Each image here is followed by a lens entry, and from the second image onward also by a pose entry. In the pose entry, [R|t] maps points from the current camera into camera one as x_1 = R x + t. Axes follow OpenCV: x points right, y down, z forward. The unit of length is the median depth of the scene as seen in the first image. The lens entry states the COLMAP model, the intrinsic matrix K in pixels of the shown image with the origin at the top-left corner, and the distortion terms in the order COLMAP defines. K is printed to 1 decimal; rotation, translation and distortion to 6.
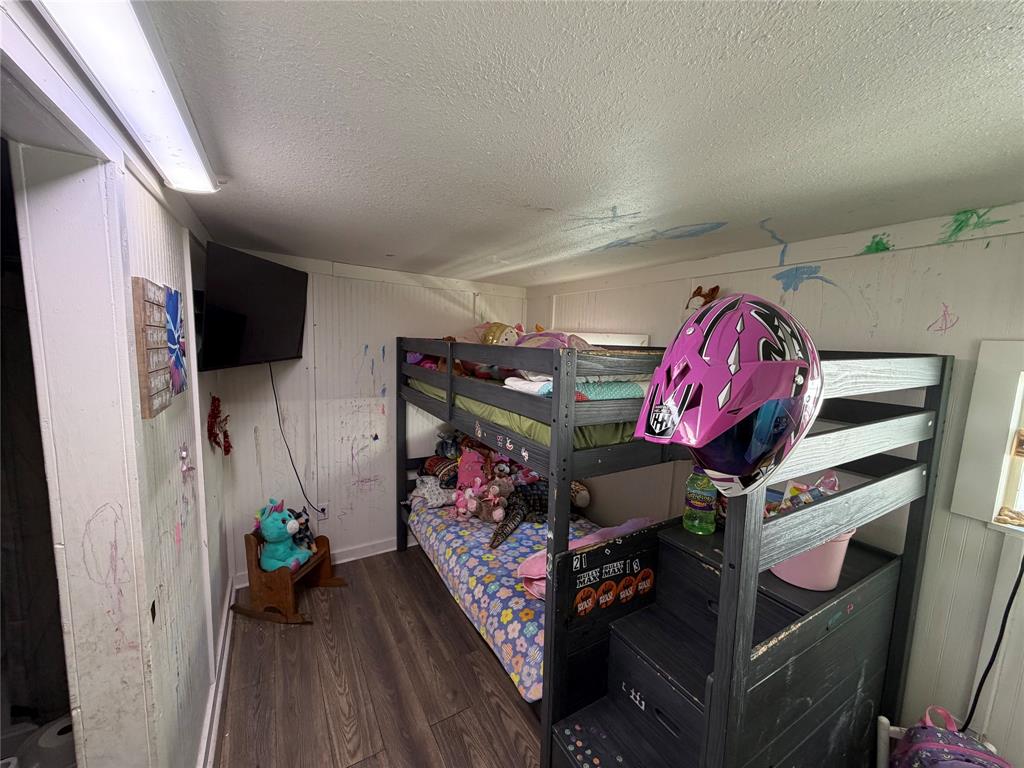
lens RADIAL K [[407.6, 0, 512.7], [0, 407.6, 382.1], [0, 0, 1]] dist [-0.003624, 0.000396]
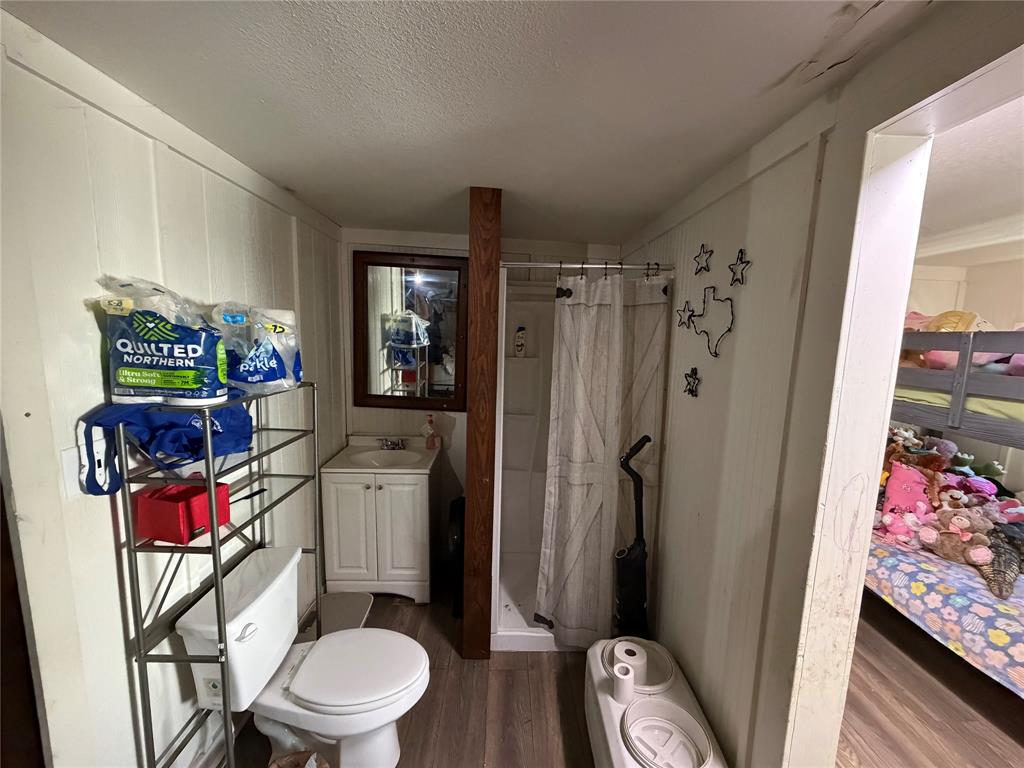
lens RADIAL K [[407.6, 0, 511.8], [0, 407.6, 386.8], [0, 0, 1]] dist [-0.003624, 0.000396]
pose [[0.869957, 0.054136, -0.490147, -1.197140], [-0.053429, 0.998452, 0.015447, 0.105785], [0.490224, 0.012750, 0.871503, -0.315384]]
